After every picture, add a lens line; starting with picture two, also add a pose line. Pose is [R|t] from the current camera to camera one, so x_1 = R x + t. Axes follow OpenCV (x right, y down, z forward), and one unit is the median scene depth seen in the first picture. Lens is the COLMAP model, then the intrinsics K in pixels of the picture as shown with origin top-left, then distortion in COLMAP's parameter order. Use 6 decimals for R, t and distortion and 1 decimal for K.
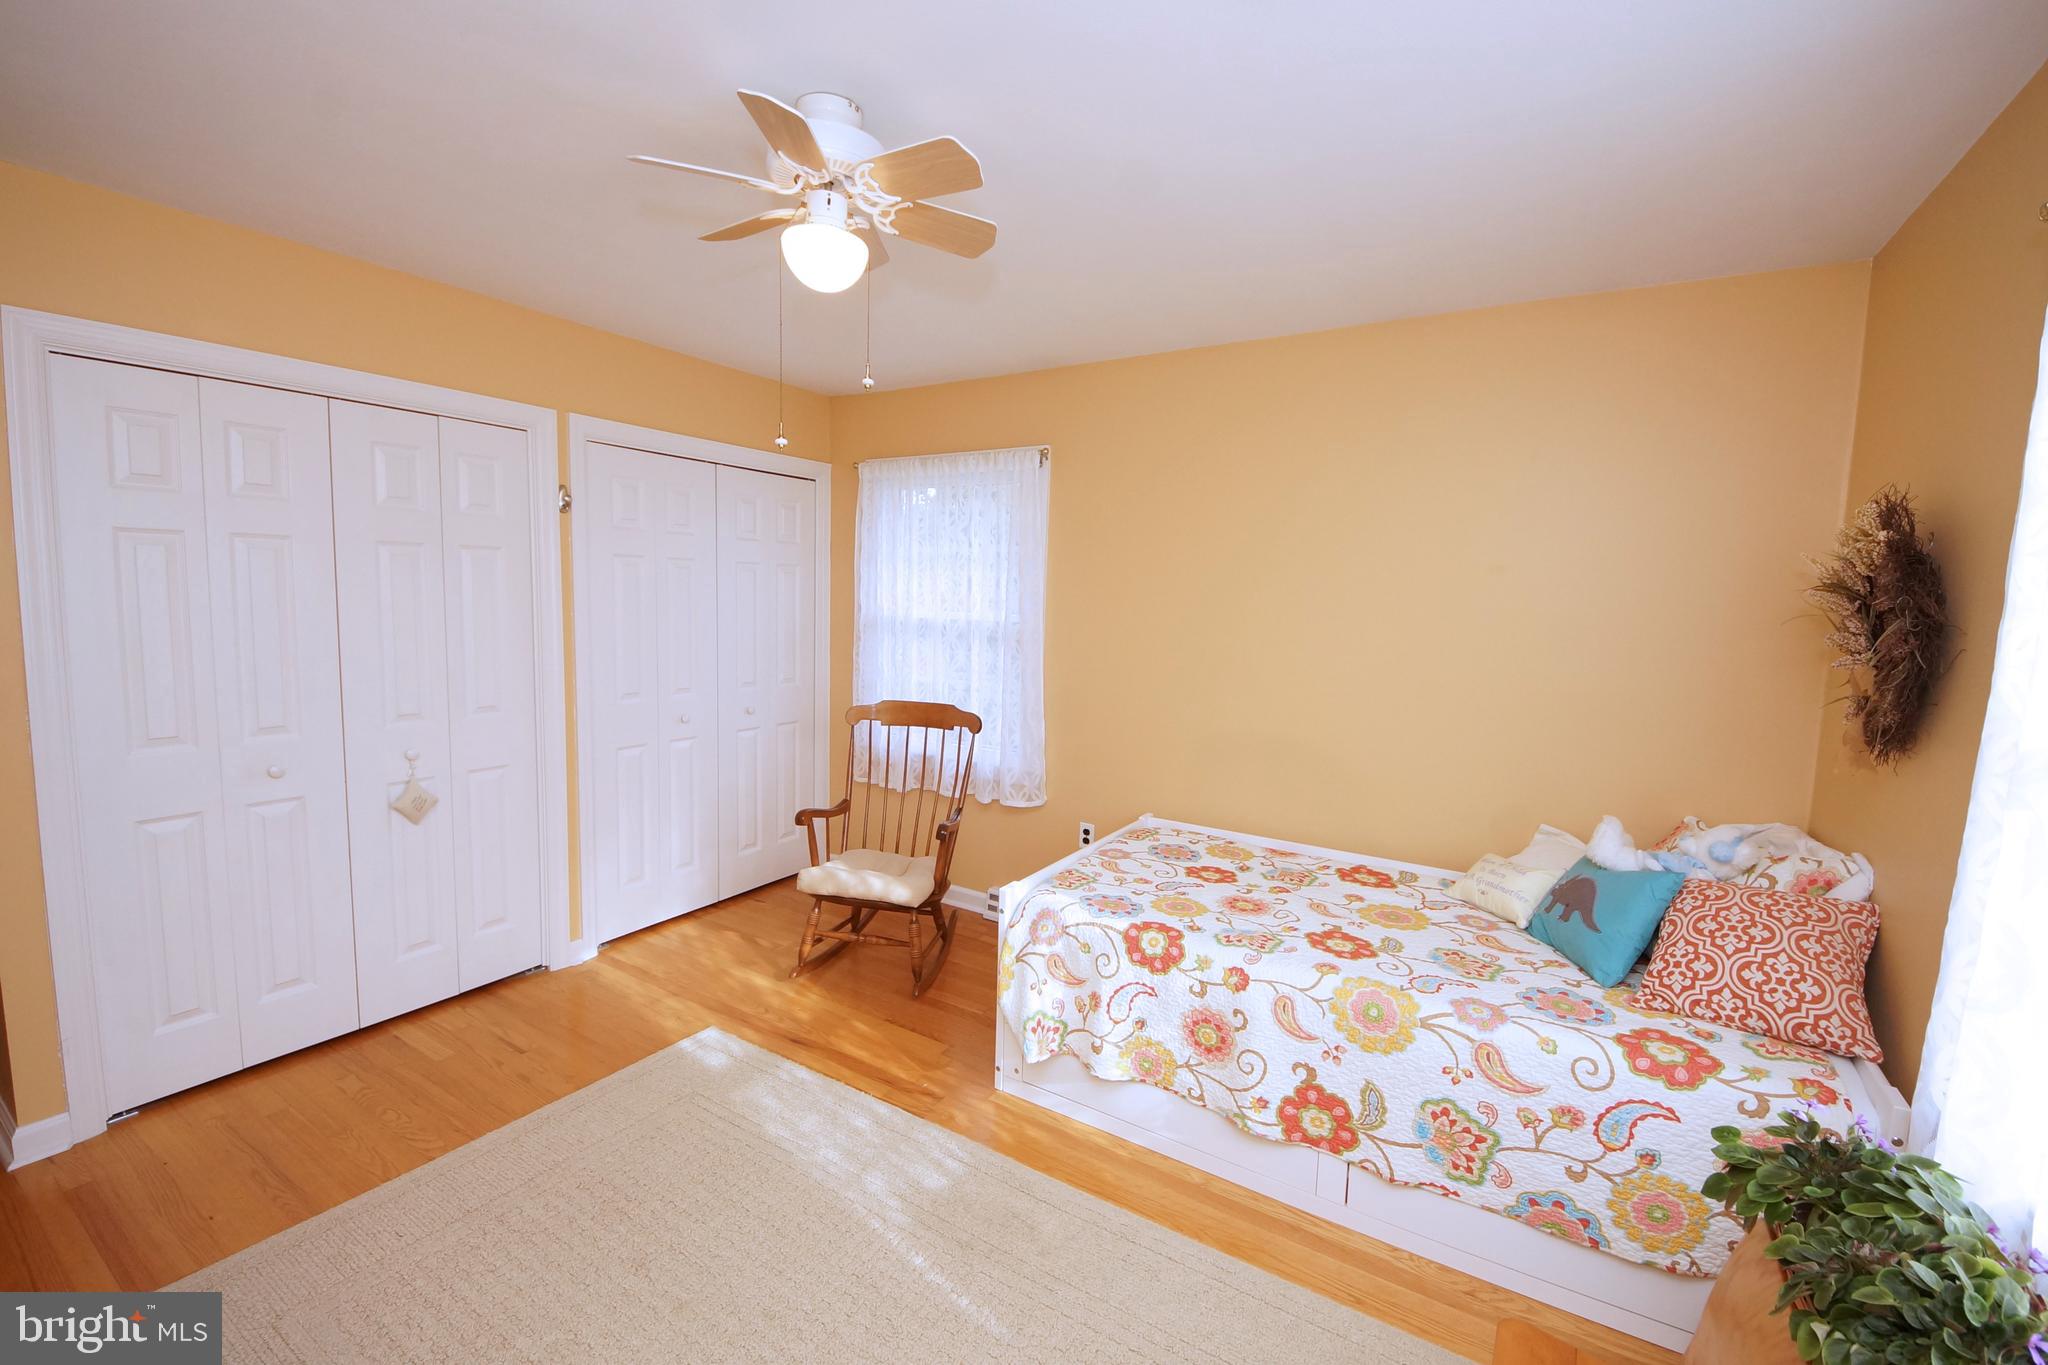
lens RADIAL K [[840.8, 0, 1025.8], [0, 840.8, 672.7], [0, 0, 1]] dist [0.014583, -0.011328]
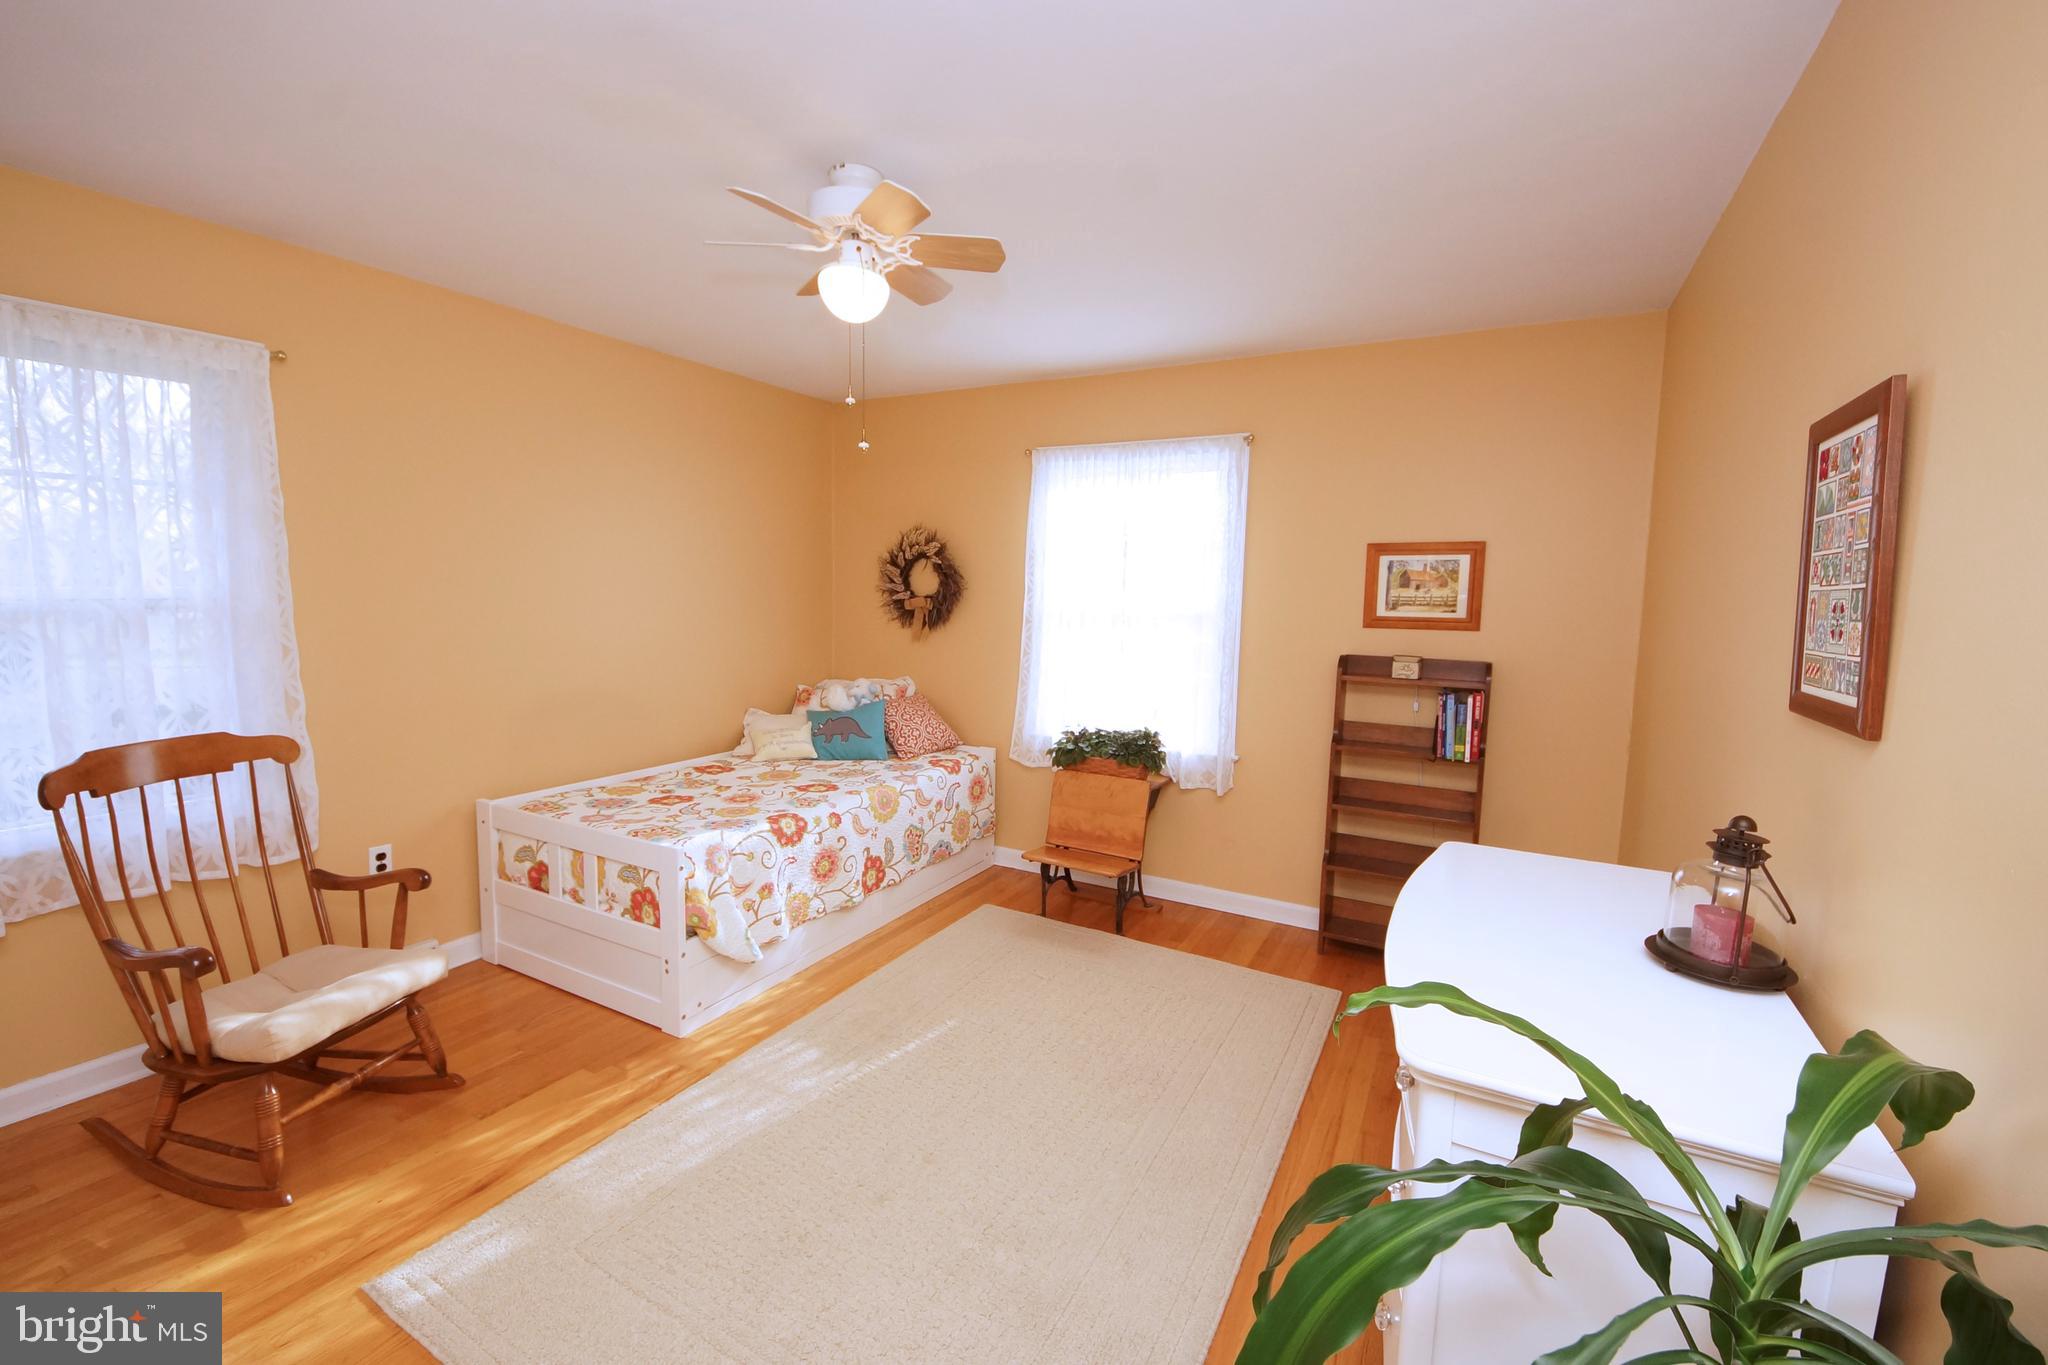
lens RADIAL K [[840.8, 0, 1038.0], [0, 840.8, 681.4], [0, 0, 1]] dist [0.014583, -0.011328]
pose [[-0.066278, -0.143635, 0.987409, -1.246284], [0.068179, 0.986620, 0.148097, -0.086260], [-0.995469, 0.077136, -0.055598, 0.693808]]
